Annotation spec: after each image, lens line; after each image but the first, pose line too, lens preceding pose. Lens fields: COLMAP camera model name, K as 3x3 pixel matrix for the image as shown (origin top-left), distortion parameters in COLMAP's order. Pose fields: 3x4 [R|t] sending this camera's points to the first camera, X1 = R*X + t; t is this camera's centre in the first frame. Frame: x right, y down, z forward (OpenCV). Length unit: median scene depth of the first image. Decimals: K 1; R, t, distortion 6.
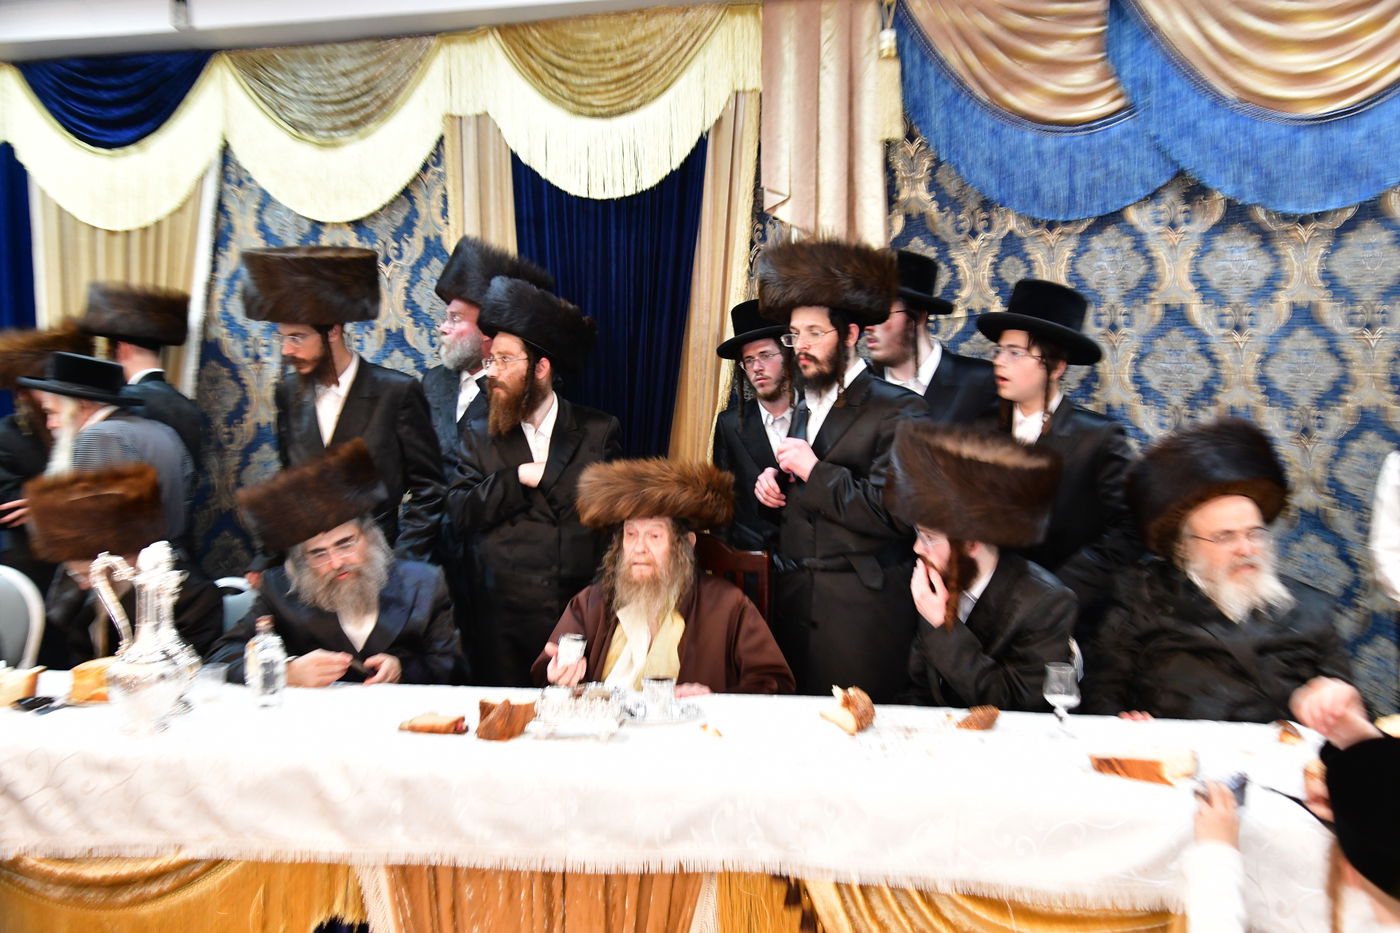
lens RADIAL K [[1365.8, 0, 692.3], [0, 1365.8, 472.0], [0, 0, 1]] dist [0.056315, 0.000000]
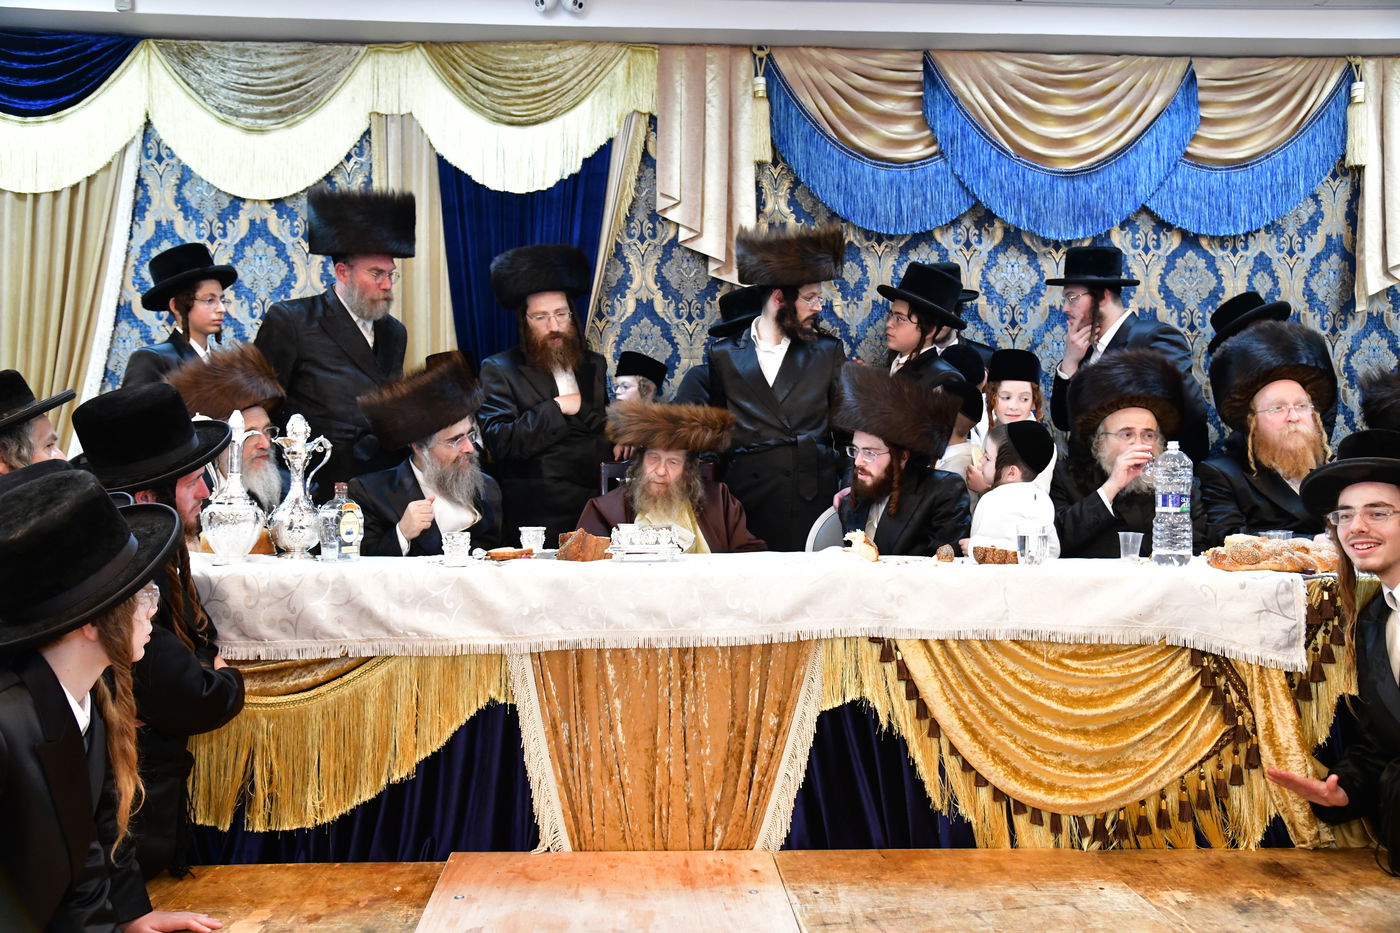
lens RADIAL K [[1199.9, 0, 706.1], [0, 1199.9, 474.1], [0, 0, 1]] dist [-0.002753, 0.059342]
pose [[0.956670, 0.019730, 0.290506, -0.219179], [-0.002944, 0.998306, -0.058107, 0.107814], [-0.291160, 0.054734, 0.955107, -0.020446]]
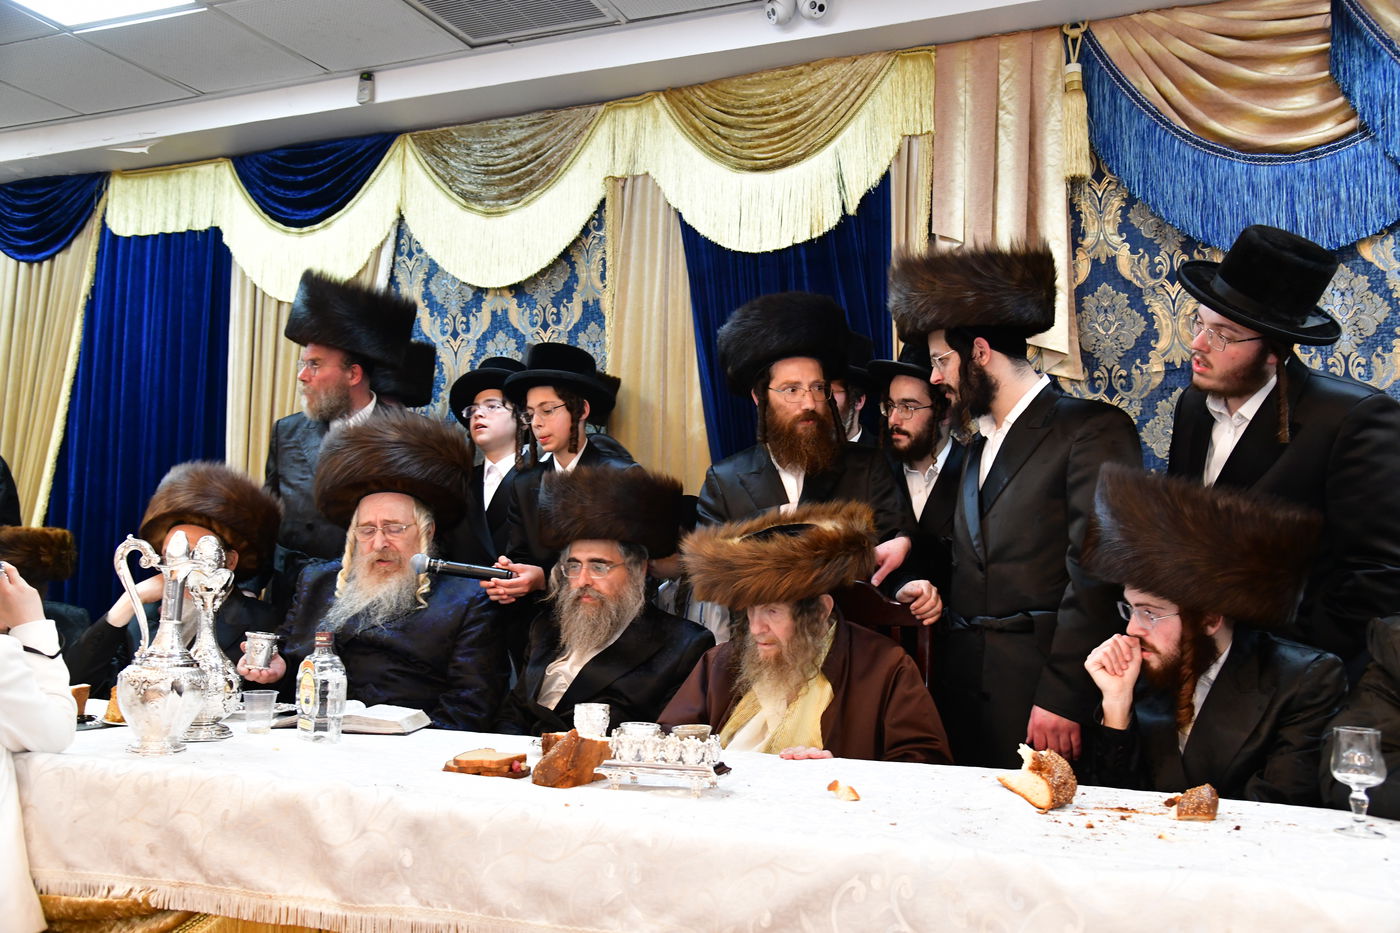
lens RADIAL K [[1199.9, 0, 692.0], [0, 1199.9, 478.1], [0, 0, 1]] dist [-0.002753, 0.059342]
pose [[0.988772, 0.023556, -0.147563, 0.014468], [-0.041894, 0.991592, -0.122432, 0.064502], [0.143438, 0.127240, 0.981446, 0.205941]]
